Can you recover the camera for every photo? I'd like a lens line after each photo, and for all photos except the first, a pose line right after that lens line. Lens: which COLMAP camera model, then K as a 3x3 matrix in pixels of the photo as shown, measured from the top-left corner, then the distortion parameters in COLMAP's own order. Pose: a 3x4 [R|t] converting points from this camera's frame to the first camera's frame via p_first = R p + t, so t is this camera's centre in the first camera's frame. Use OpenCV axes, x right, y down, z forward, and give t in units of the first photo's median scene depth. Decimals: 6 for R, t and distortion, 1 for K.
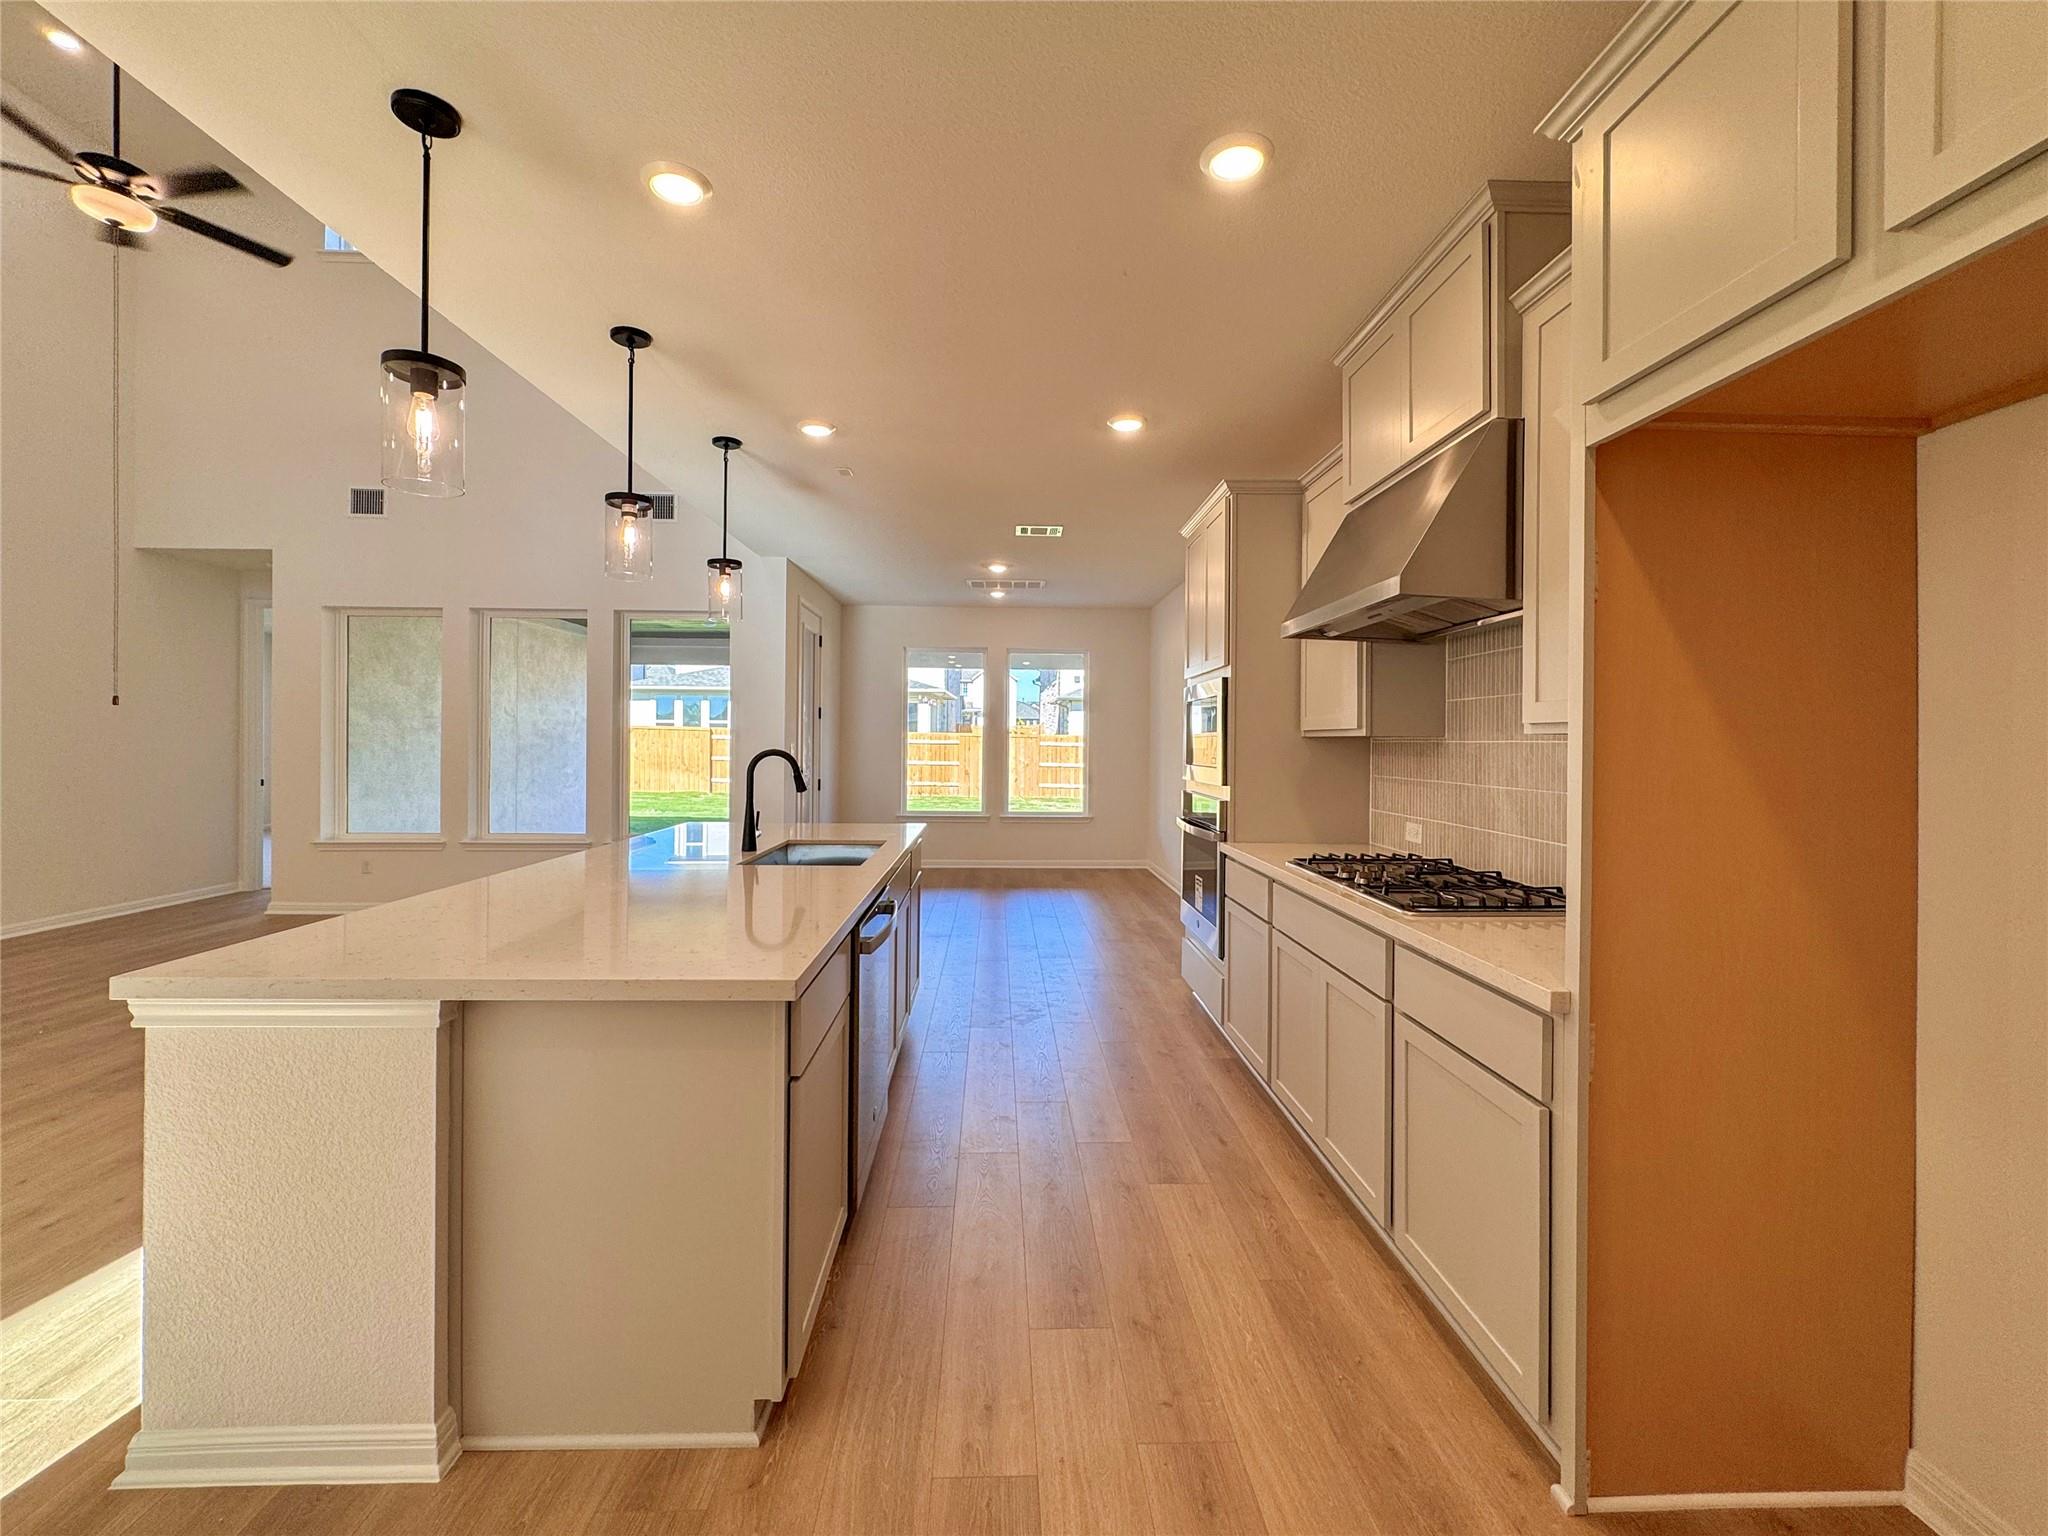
lens RADIAL K [[825.7, 0, 1016.8], [0, 825.7, 735.5], [0, 0, 1]] dist [-0.000277, -0.000070]
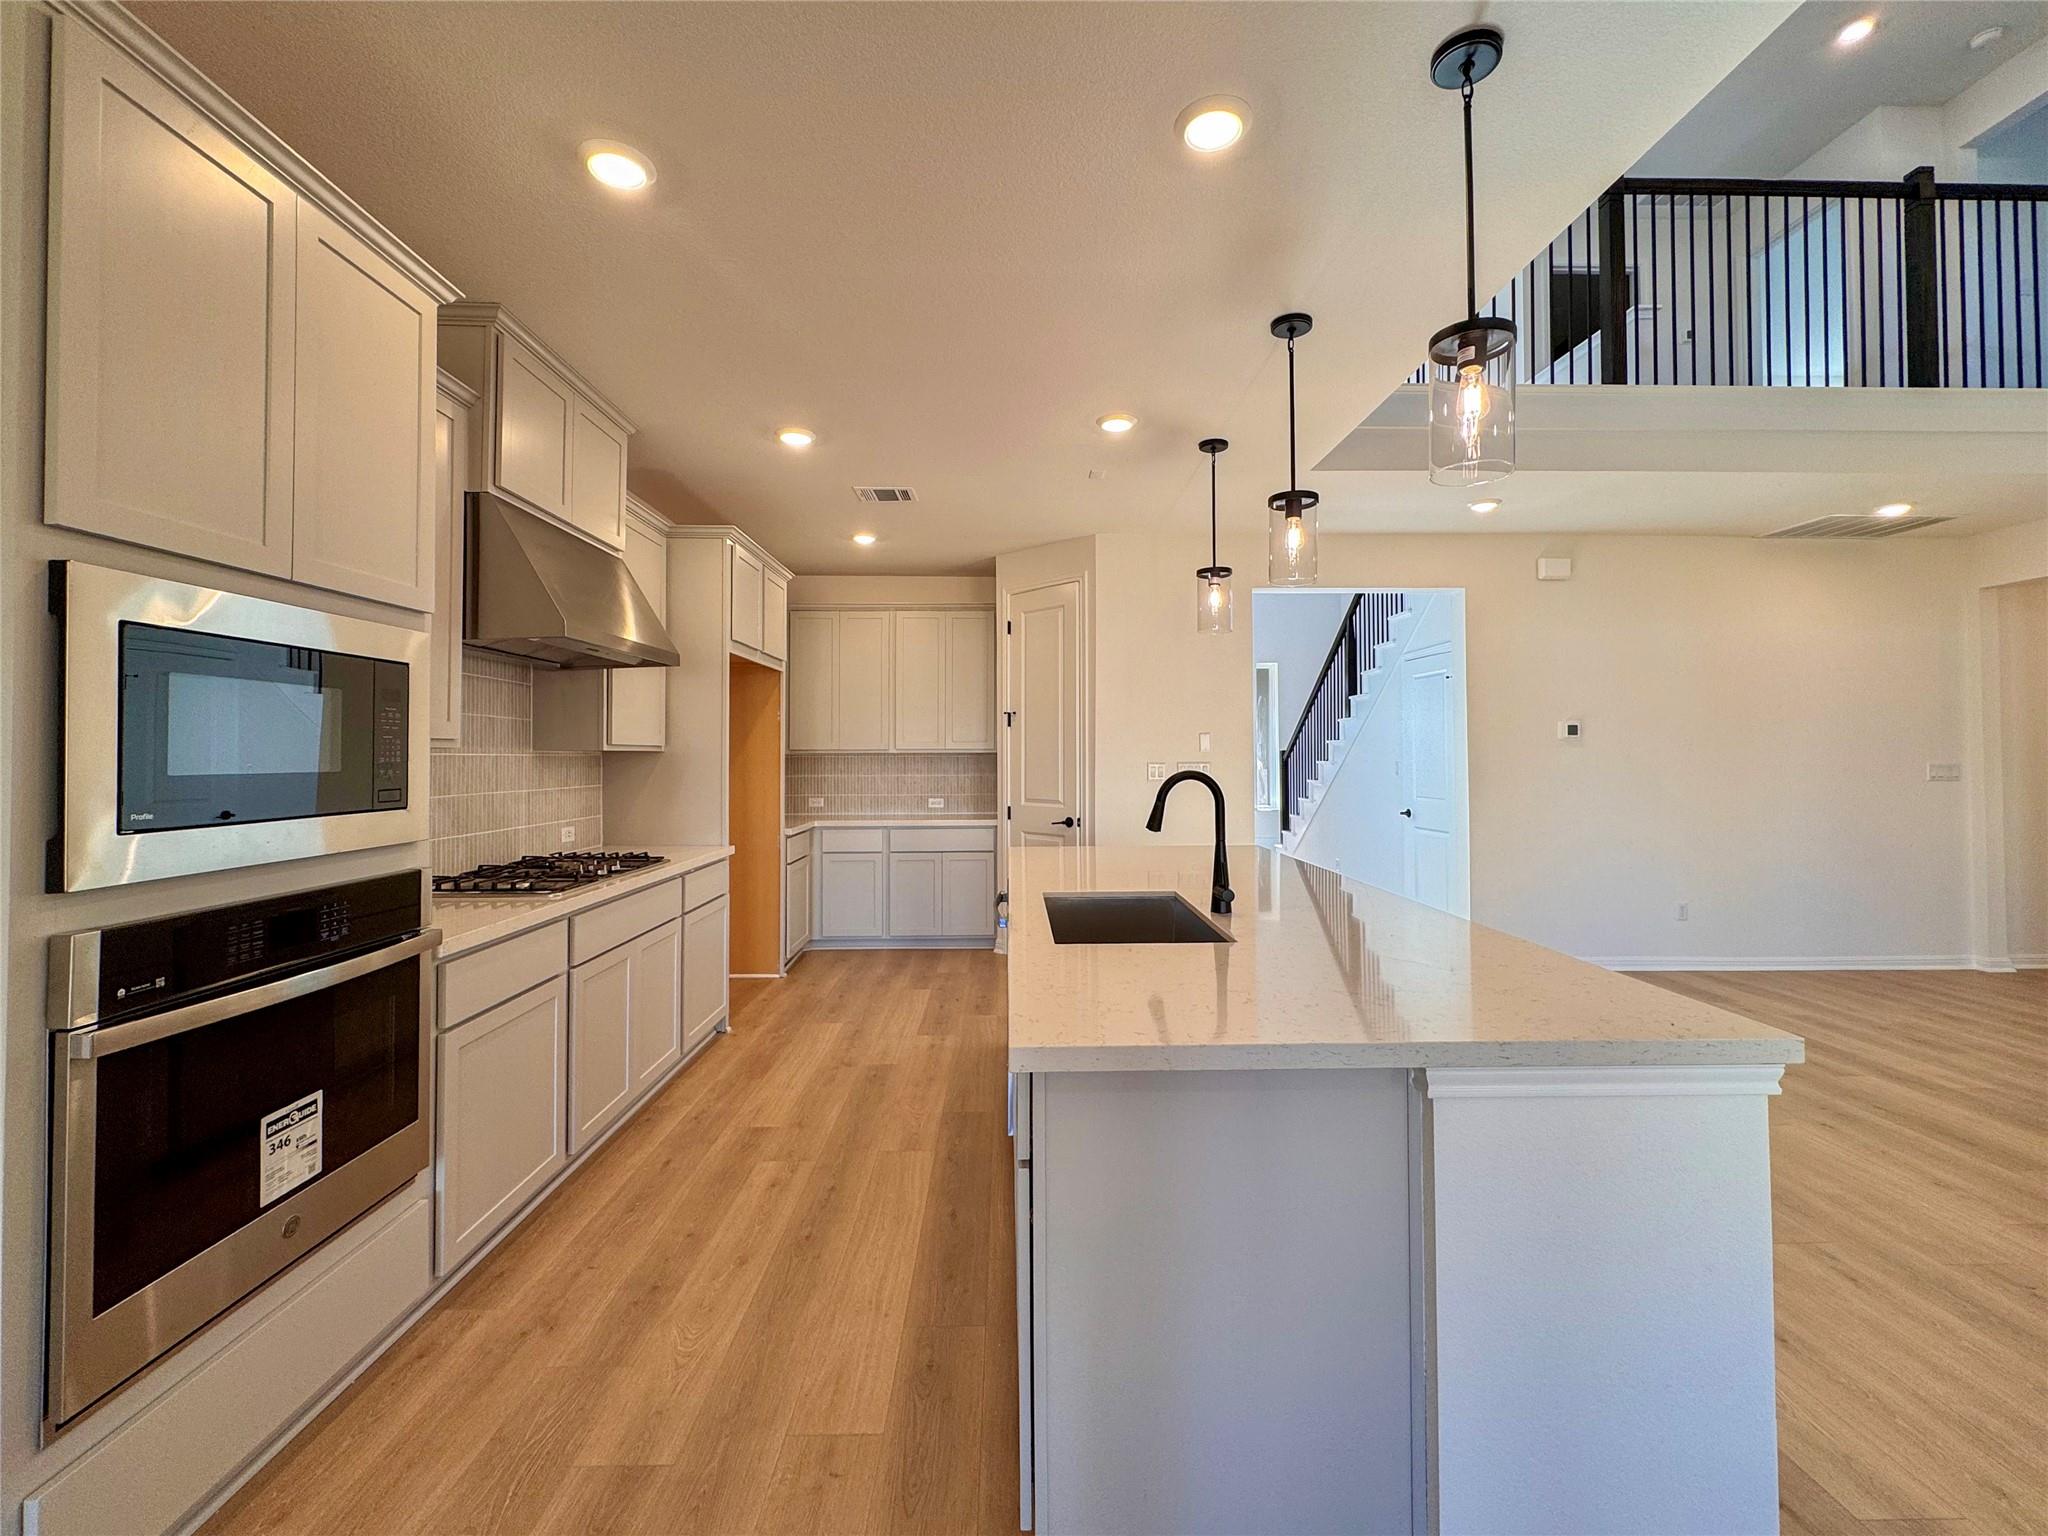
lens RADIAL K [[853.8, 0, 1026.1], [0, 853.8, 738.6], [0, 0, 1]] dist [-0.001352, -0.000453]
pose [[-0.999946, -0.006868, 0.007841, -0.135254], [-0.007060, 0.999670, -0.024707, 0.006774], [-0.007669, -0.024761, -0.999664, 1.500669]]
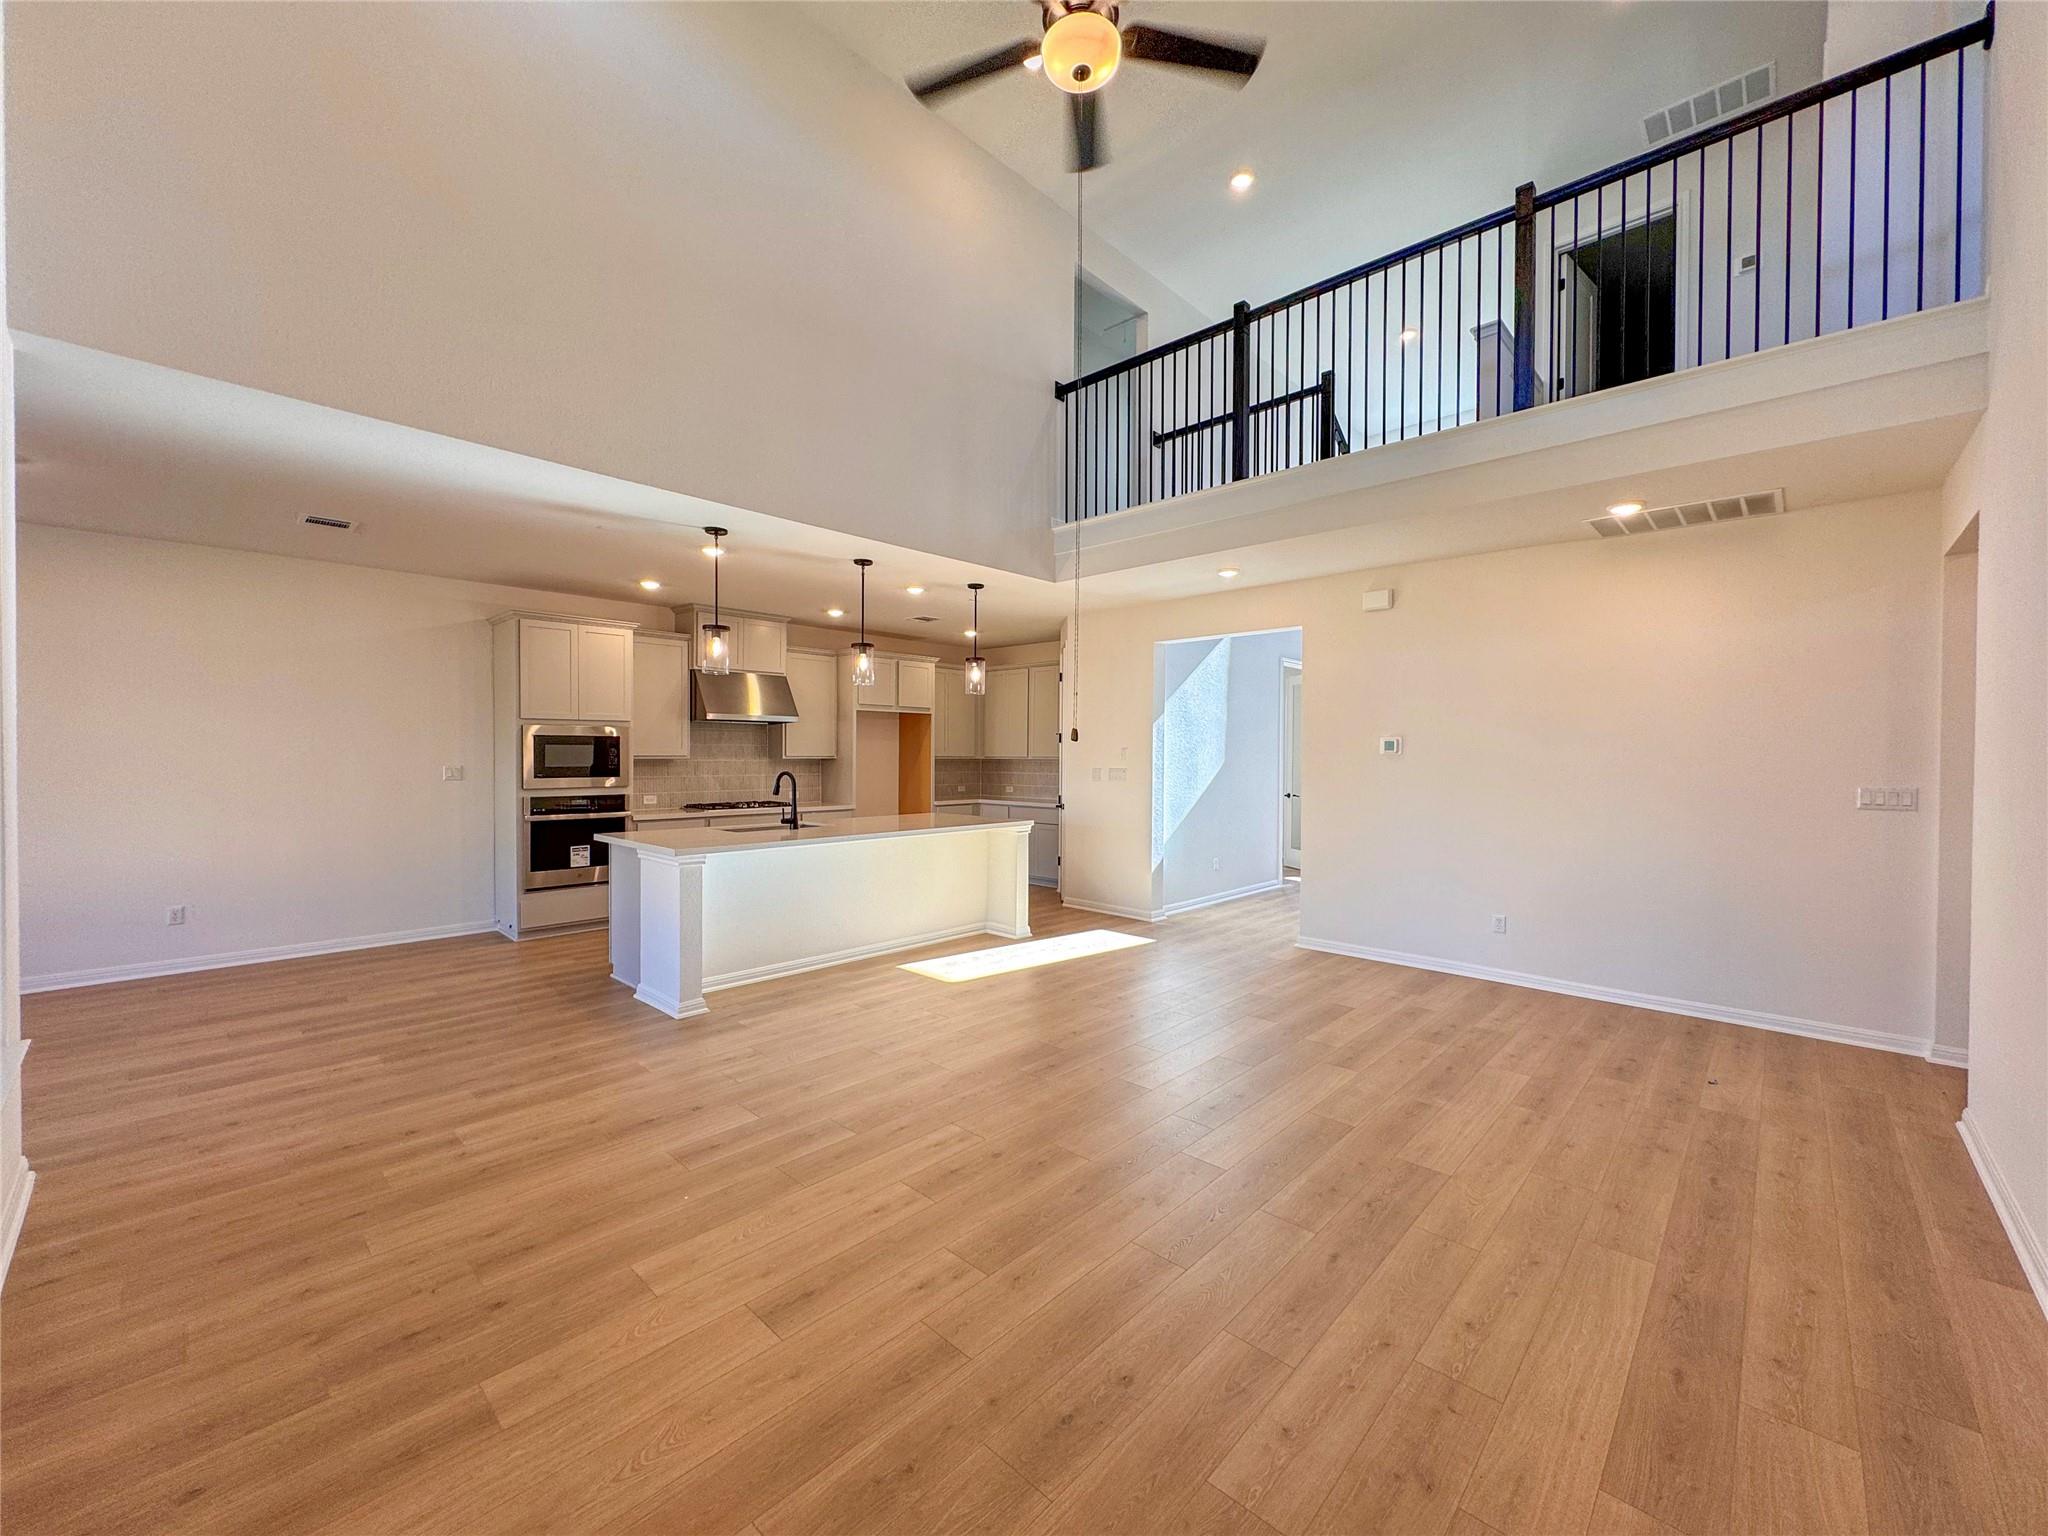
lens RADIAL K [[836.7, 0, 1029.5], [0, 836.7, 765.0], [0, 0, 1]] dist [0.000335, 0.000082]
pose [[-0.701831, -0.023216, 0.711965, -1.664445], [-0.015338, 0.999730, 0.017480, -0.030283], [-0.712178, 0.001348, -0.701998, 1.626178]]
